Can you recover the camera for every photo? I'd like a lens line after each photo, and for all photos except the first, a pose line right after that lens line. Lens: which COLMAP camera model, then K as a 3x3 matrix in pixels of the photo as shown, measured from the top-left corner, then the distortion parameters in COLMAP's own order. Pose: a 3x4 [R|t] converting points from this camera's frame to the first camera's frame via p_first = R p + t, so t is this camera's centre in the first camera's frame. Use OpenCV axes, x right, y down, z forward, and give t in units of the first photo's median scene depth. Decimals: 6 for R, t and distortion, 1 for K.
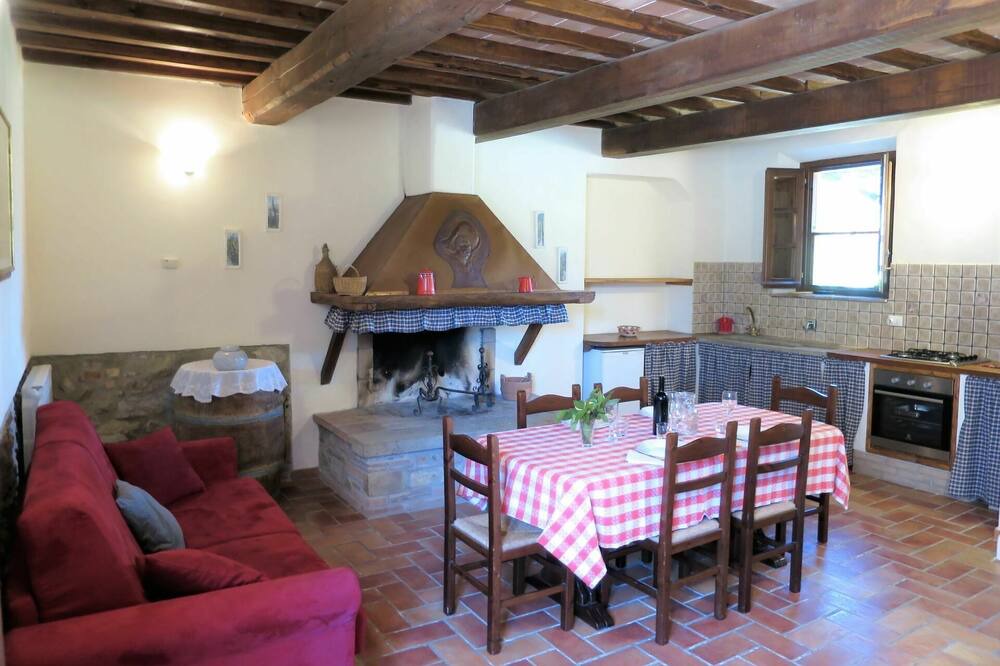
lens RADIAL K [[726.8, 0, 497.5], [0, 726.8, 332.5], [0, 0, 1]] dist [-0.030880, -0.001096]
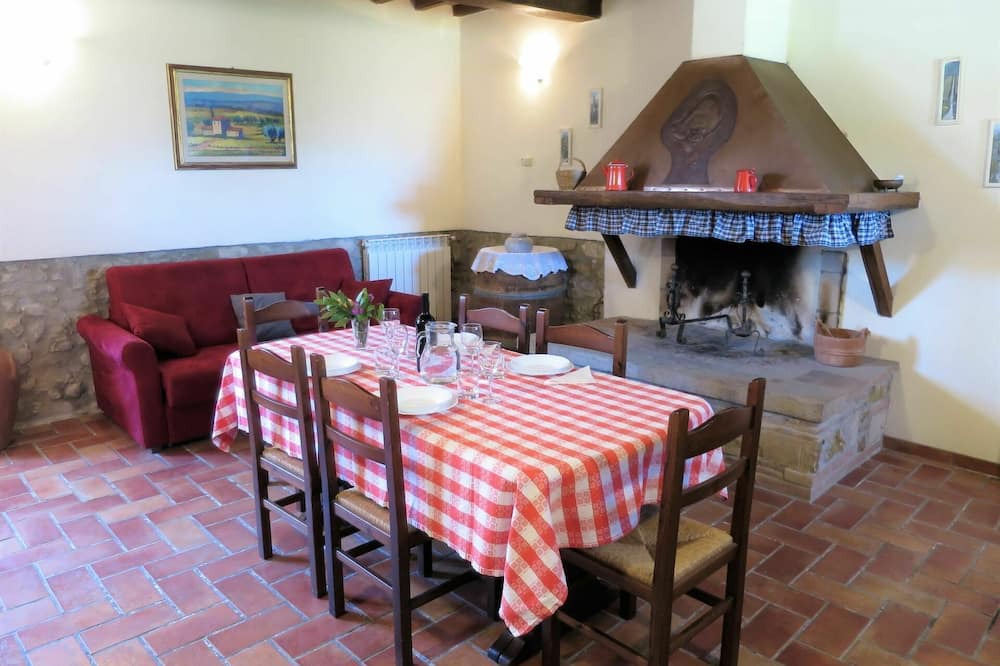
lens RADIAL K [[726.8, 0, 499.2], [0, 726.8, 333.2], [0, 0, 1]] dist [-0.030880, -0.001096]
pose [[0.199904, 0.198343, -0.959530, 0.613170], [-0.092950, 0.978719, 0.182945, -0.026825], [0.975397, 0.052617, 0.214086, 0.587084]]
